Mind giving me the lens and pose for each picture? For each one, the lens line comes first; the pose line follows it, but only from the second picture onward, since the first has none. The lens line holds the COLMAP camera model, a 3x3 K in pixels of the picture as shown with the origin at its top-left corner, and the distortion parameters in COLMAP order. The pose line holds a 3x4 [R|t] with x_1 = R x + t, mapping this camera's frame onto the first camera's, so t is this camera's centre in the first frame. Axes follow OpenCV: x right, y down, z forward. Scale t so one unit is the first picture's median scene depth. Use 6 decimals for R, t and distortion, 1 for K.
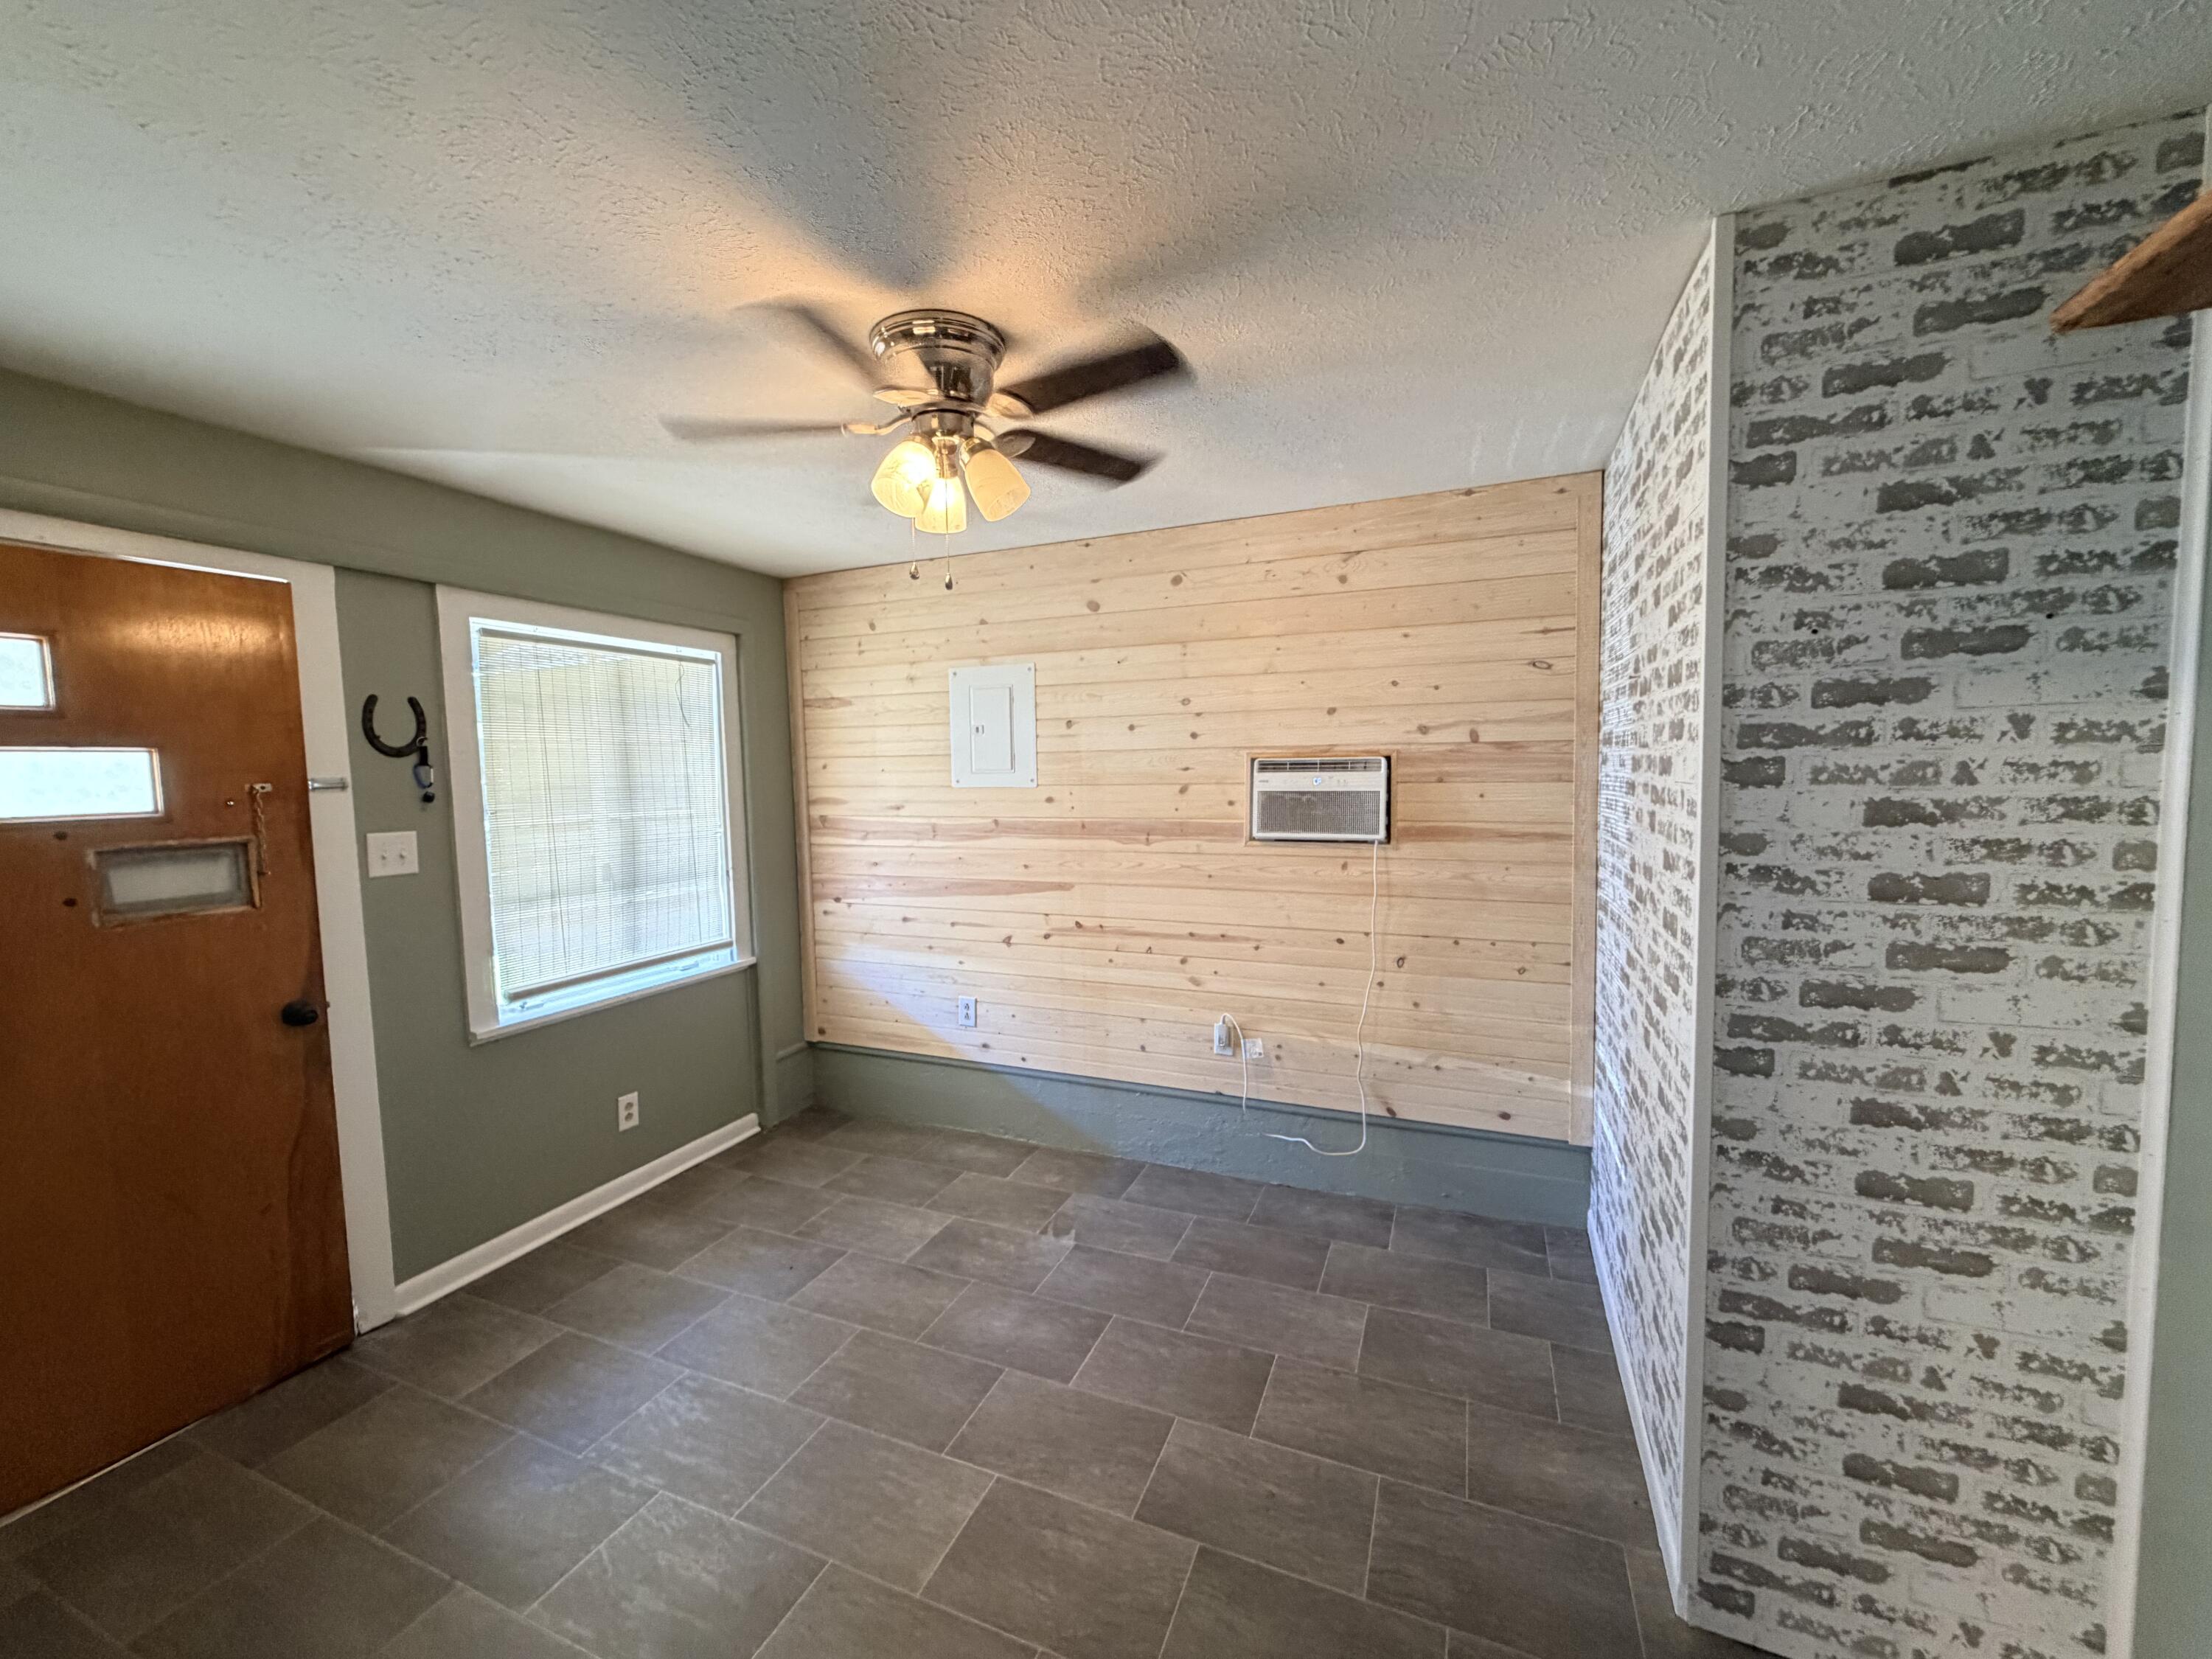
lens RADIAL K [[869.0, 0, 1101.7], [0, 869.0, 831.7], [0, 0, 1]] dist [-0.002803, 0.000263]
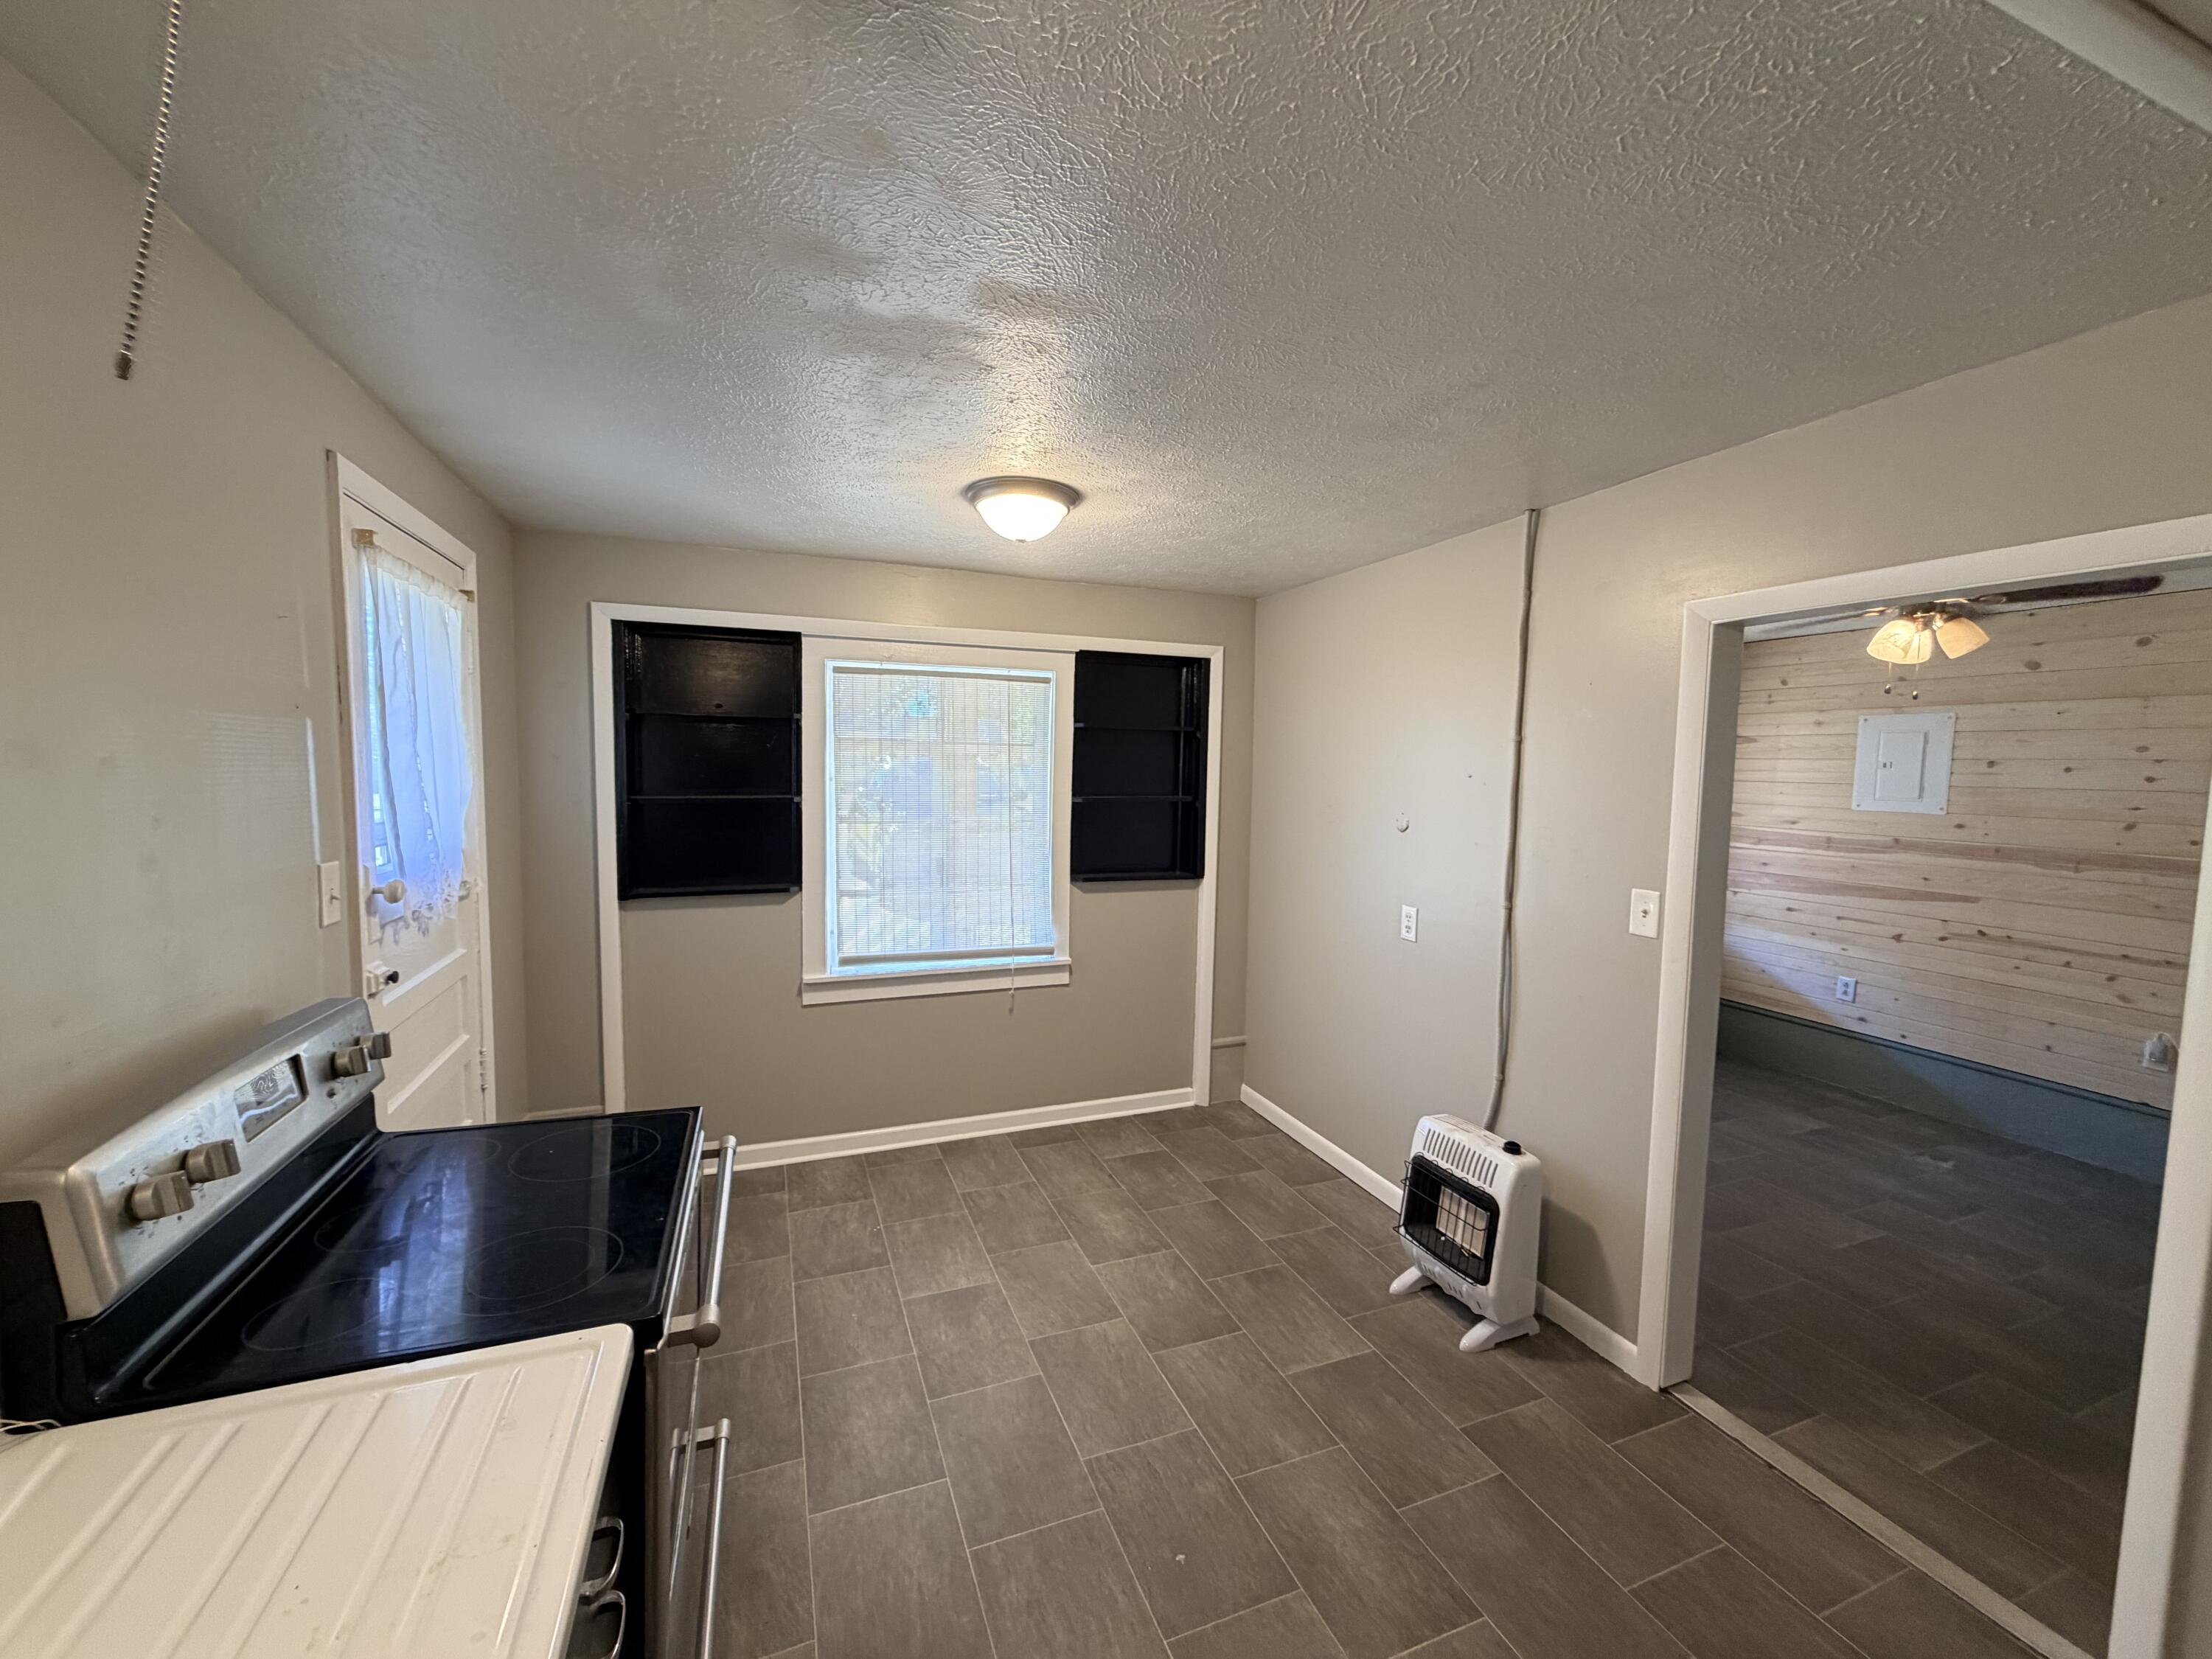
lens RADIAL K [[869.0, 0, 1105.5], [0, 869.0, 832.4], [0, 0, 1]] dist [-0.002803, 0.000263]
pose [[0.695891, 0.084114, -0.713205, -0.028256], [-0.078404, 0.996079, 0.040975, 0.016290], [0.713855, 0.027404, 0.699757, -0.720568]]
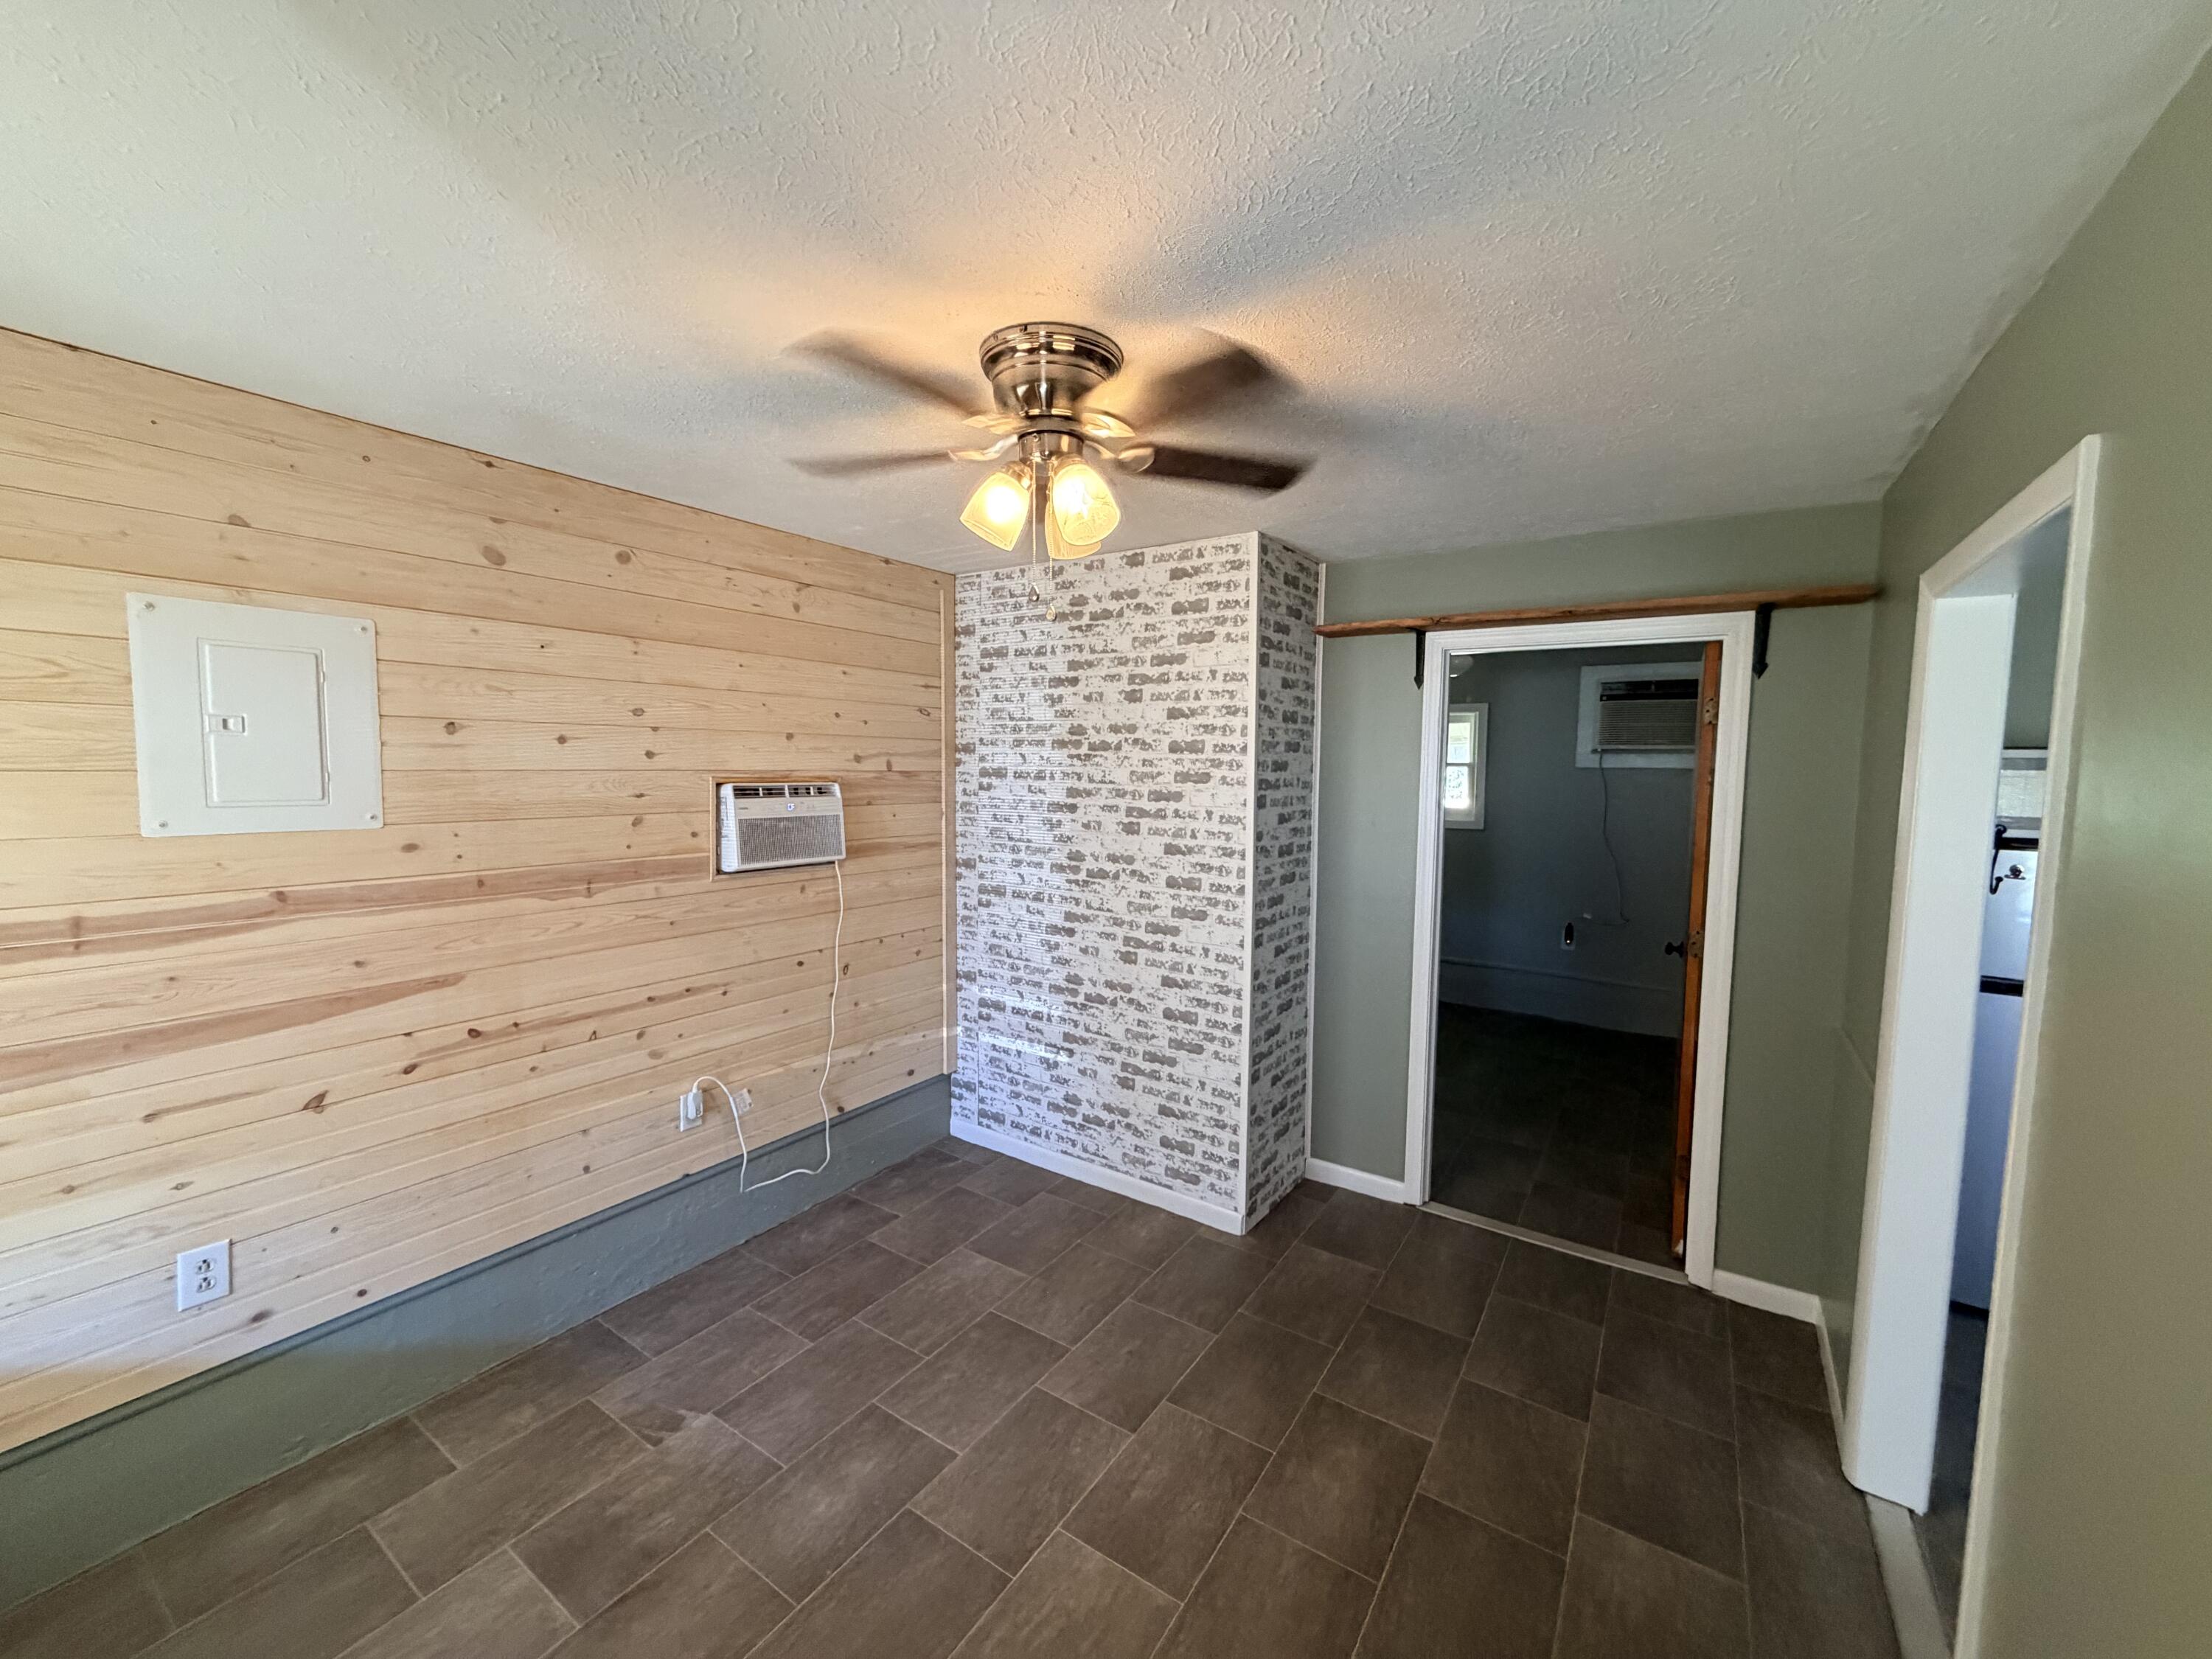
lens RADIAL K [[869.0, 0, 1095.4], [0, 869.0, 831.8], [0, 0, 1]] dist [-0.002803, 0.000263]
pose [[0.199798, -0.056399, 0.978213, -0.596959], [0.058208, 0.997262, 0.045608, -0.049981], [-0.978107, 0.047827, 0.202534, 0.420295]]
